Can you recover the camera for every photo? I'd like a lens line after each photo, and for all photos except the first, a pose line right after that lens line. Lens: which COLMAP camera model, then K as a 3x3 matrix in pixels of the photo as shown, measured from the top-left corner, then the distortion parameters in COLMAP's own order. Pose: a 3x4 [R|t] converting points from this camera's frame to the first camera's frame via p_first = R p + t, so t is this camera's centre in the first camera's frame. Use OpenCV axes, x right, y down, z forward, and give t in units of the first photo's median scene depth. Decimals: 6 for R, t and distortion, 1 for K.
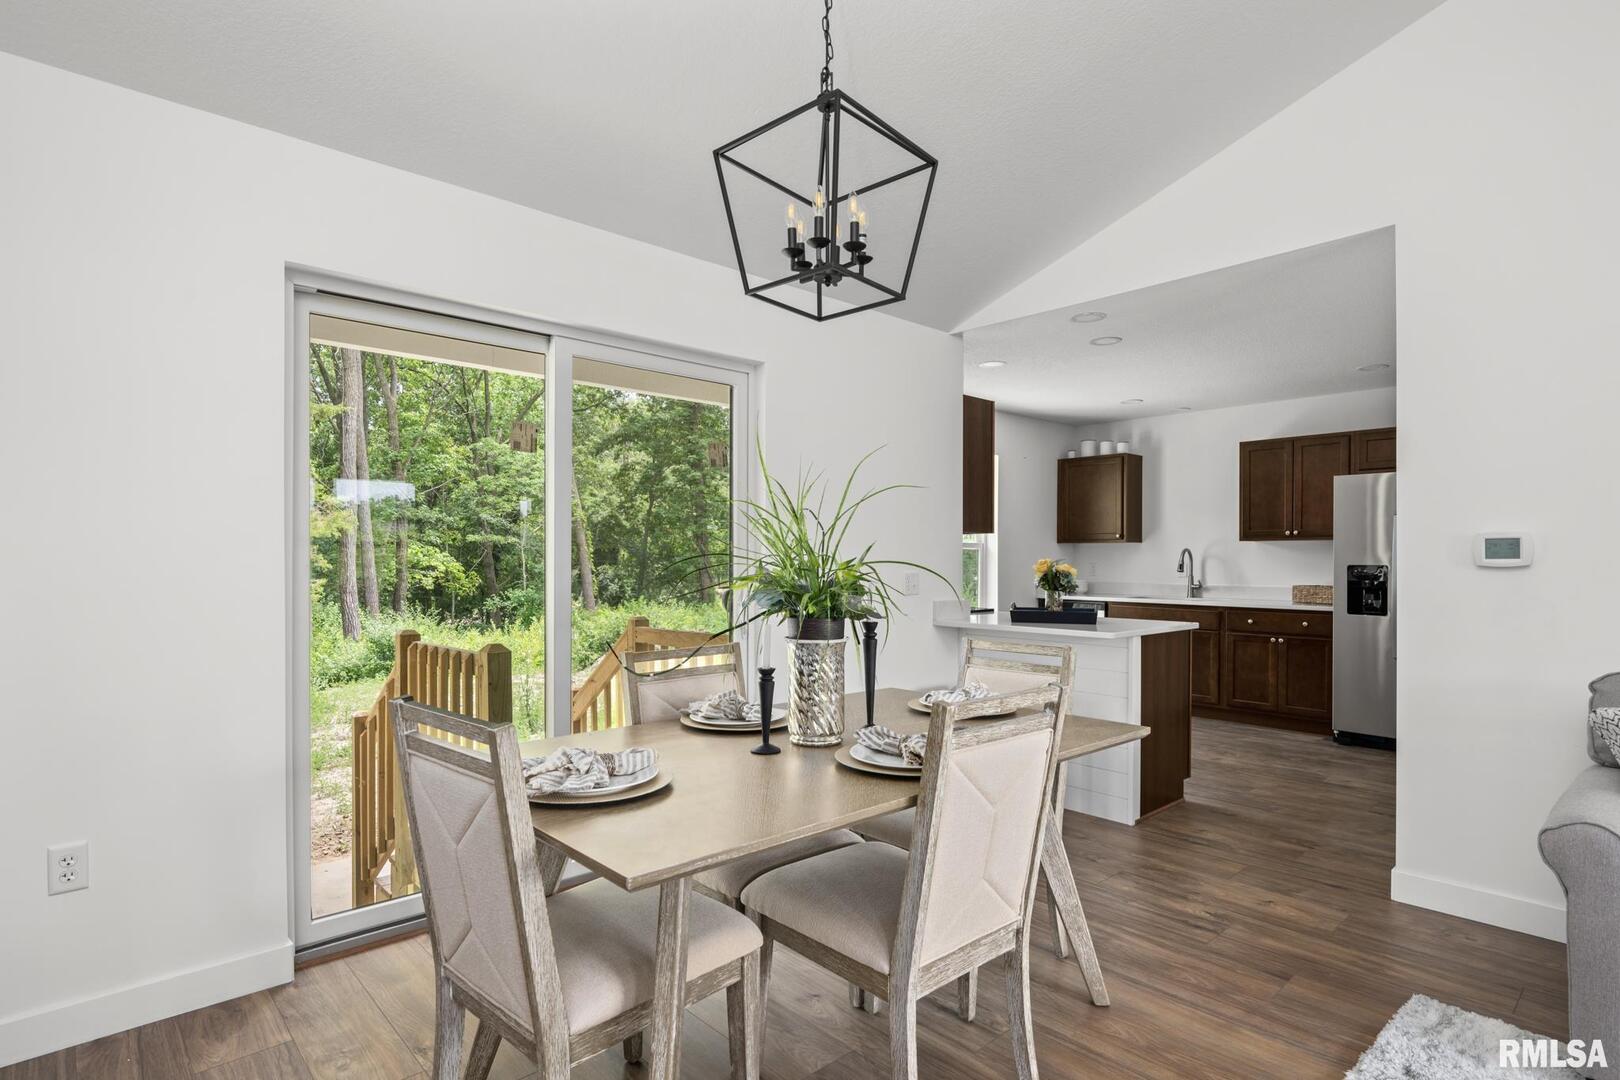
lens RADIAL K [[854.1, 0, 813.2], [0, 854.1, 547.1], [0, 0, 1]] dist [-0.002103, -0.000156]
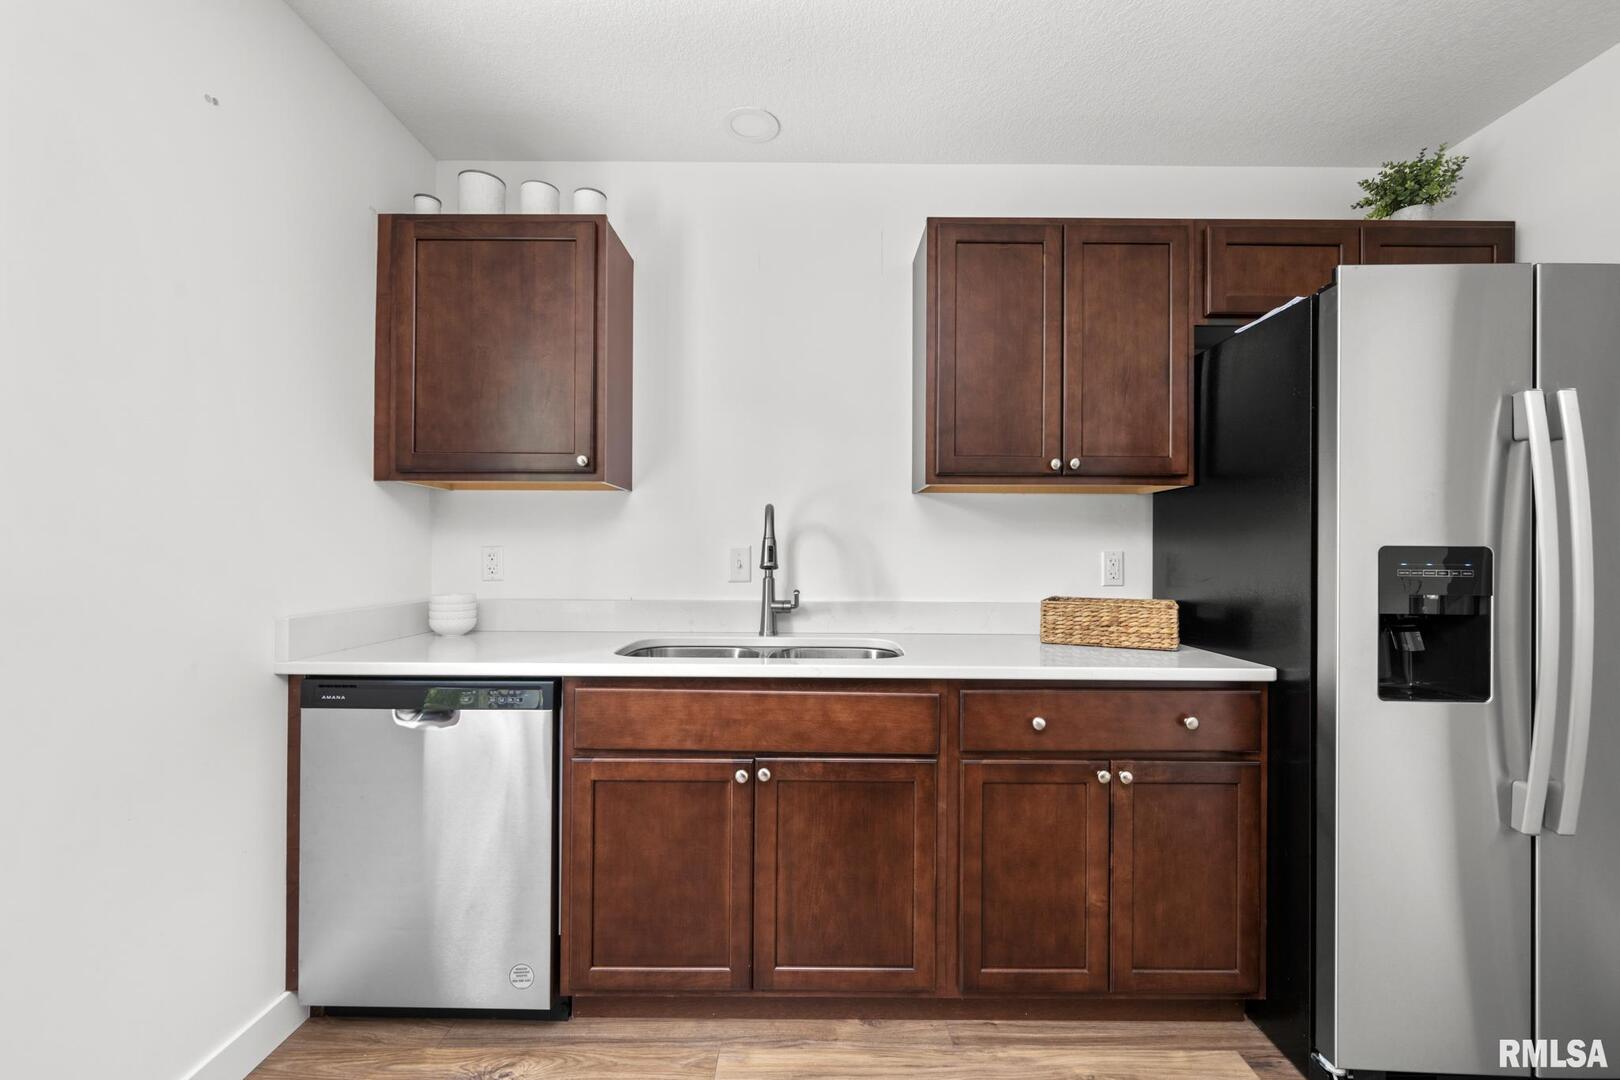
lens RADIAL K [[689.0, 0, 814.7], [0, 689.0, 540.2], [0, 0, 1]] dist [-0.004006, -0.000150]
pose [[0.680959, 0.008549, 0.732272, 0.258521], [-0.012194, 0.999926, -0.000334, 0.018605], [-0.732220, -0.008702, 0.681012, 0.868811]]
